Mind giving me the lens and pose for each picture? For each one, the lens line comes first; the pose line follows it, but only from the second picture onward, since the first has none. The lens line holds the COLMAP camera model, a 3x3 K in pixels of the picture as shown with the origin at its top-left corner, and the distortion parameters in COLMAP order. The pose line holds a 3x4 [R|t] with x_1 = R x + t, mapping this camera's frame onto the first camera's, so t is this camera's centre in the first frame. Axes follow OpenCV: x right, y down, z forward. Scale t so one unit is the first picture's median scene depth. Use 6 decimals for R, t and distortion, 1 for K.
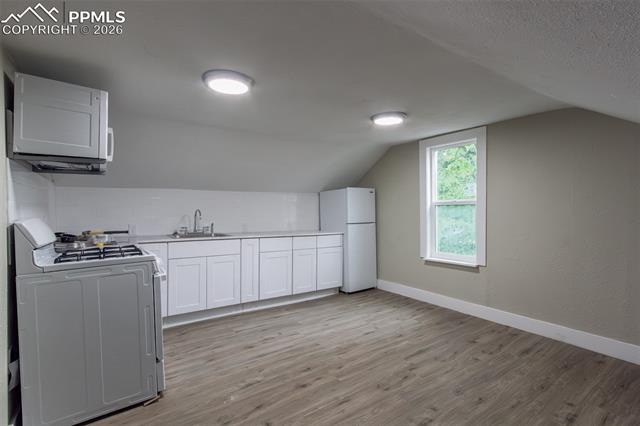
lens RADIAL K [[298.8, 0, 318.0], [0, 298.8, 216.3], [0, 0, 1]] dist [0.002607, 0.000710]
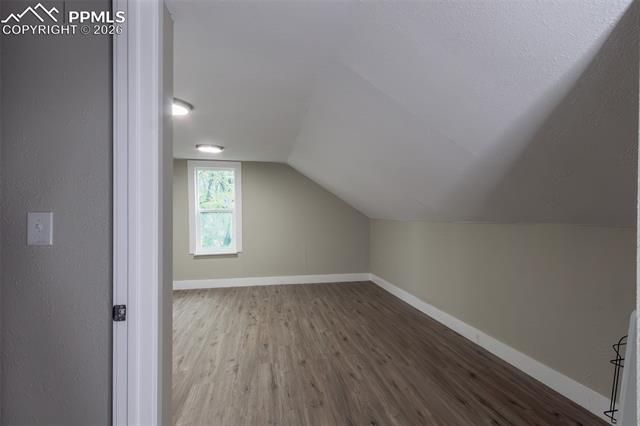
lens RADIAL K [[298.8, 0, 318.0], [0, 298.8, 216.3], [0, 0, 1]] dist [0.002607, 0.000710]
pose [[0.422866, -0.005293, 0.906177, -0.771872], [0.023093, 0.999721, -0.004937, -0.001970], [-0.905898, 0.023014, 0.422870, -0.021440]]
